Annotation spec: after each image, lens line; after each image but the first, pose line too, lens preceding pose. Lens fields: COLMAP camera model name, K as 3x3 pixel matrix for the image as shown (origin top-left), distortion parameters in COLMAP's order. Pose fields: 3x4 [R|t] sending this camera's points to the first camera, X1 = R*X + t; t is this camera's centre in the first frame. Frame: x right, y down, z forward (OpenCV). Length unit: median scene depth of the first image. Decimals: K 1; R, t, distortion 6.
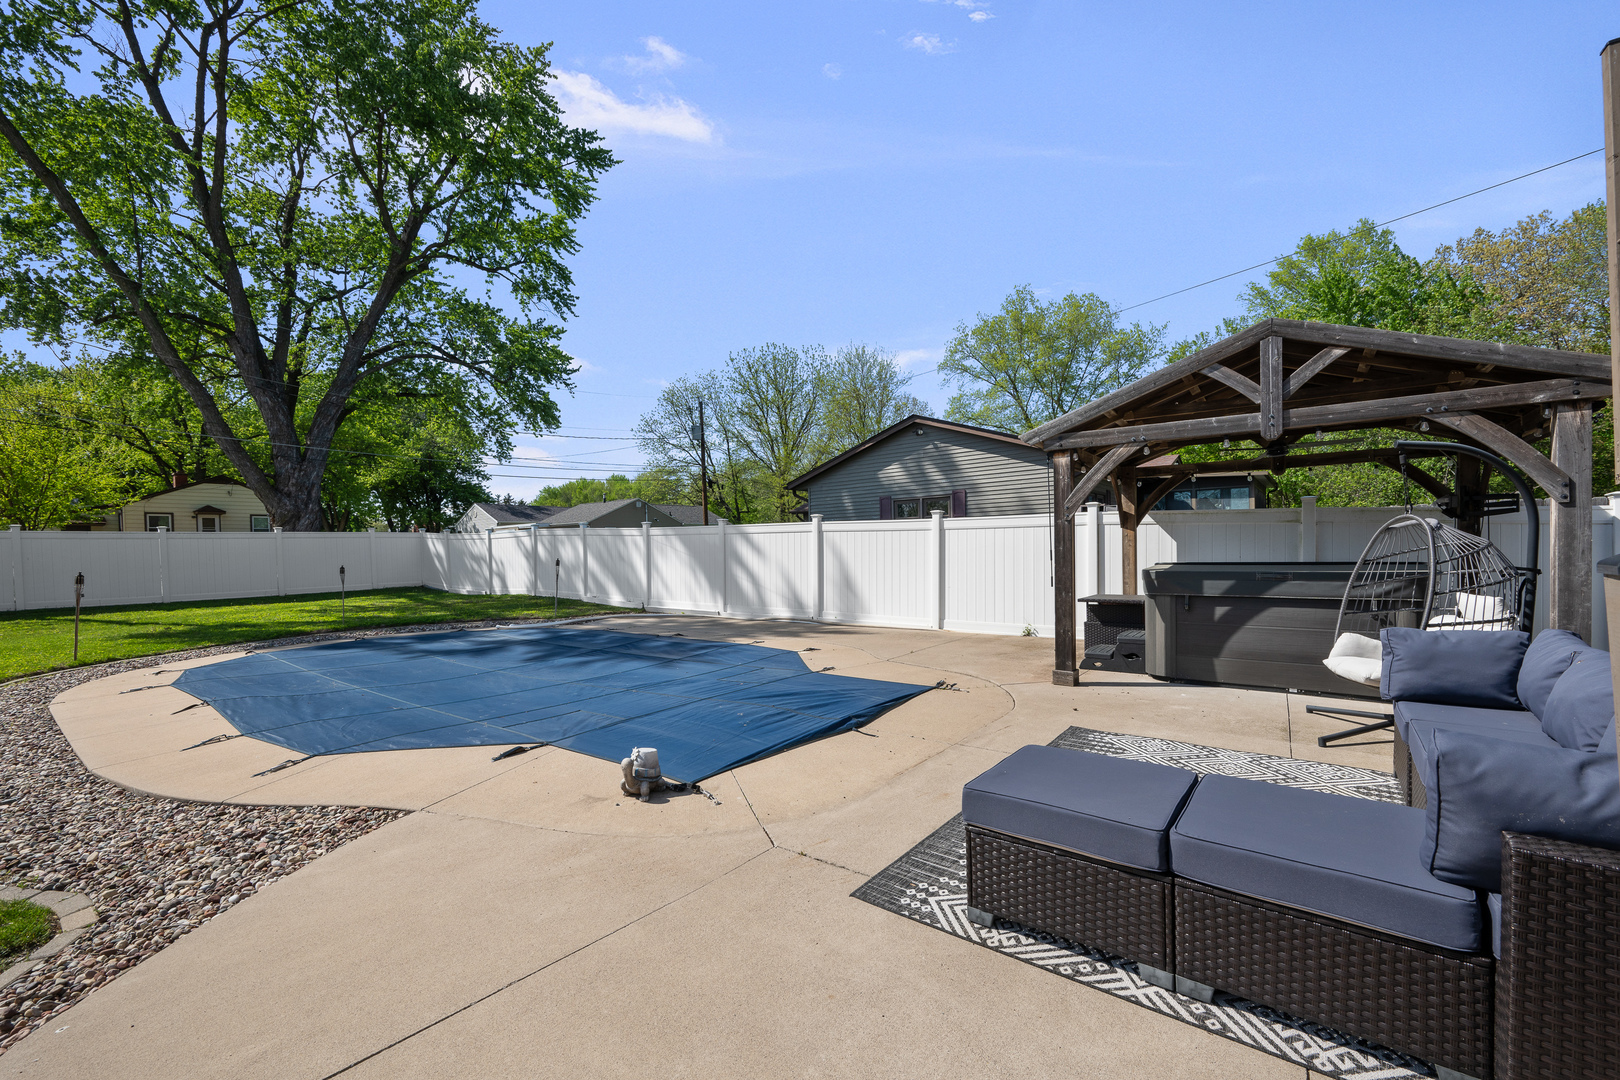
lens RADIAL K [[645.9, 0, 809.1], [0, 645.9, 548.5], [0, 0, 1]] dist [-0.000082, -0.000167]
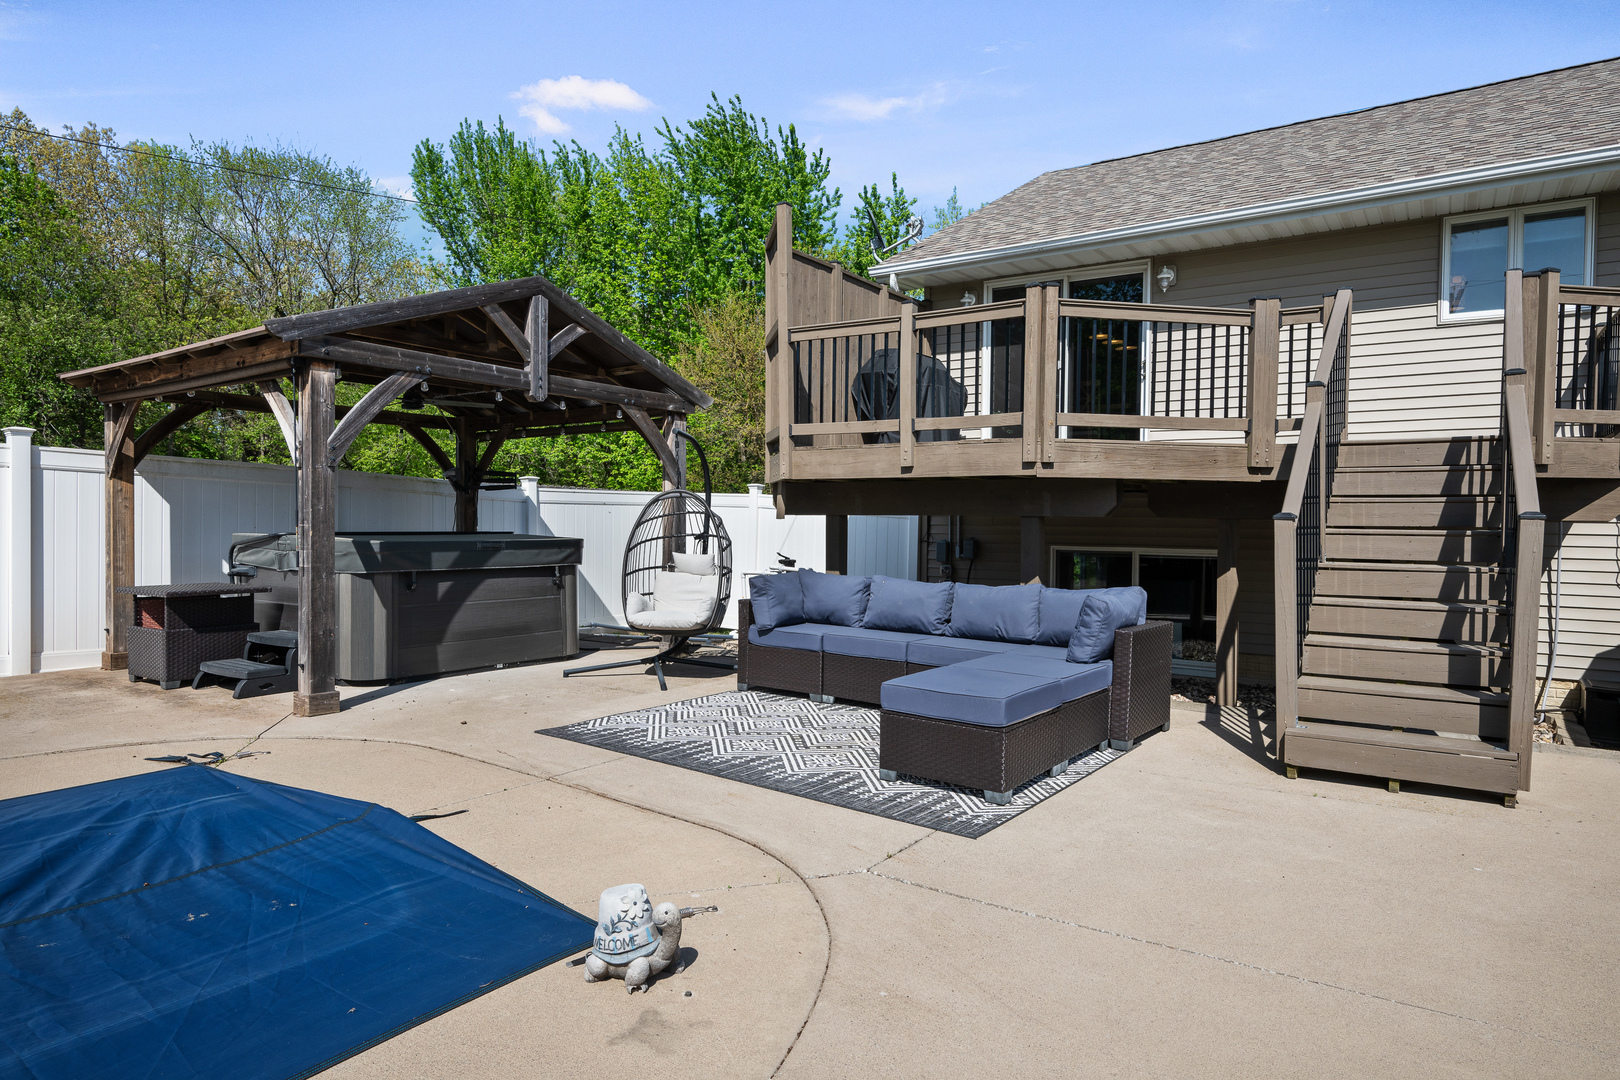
lens RADIAL K [[926.0, 0, 807.0], [0, 926.0, 536.9], [0, 0, 1]] dist [0.000117, 0.000161]
pose [[-0.001976, 0.001957, 0.999996, -0.765956], [-0.012010, 0.999926, -0.001981, 0.034703], [-0.999926, -0.012014, -0.001952, 0.694323]]
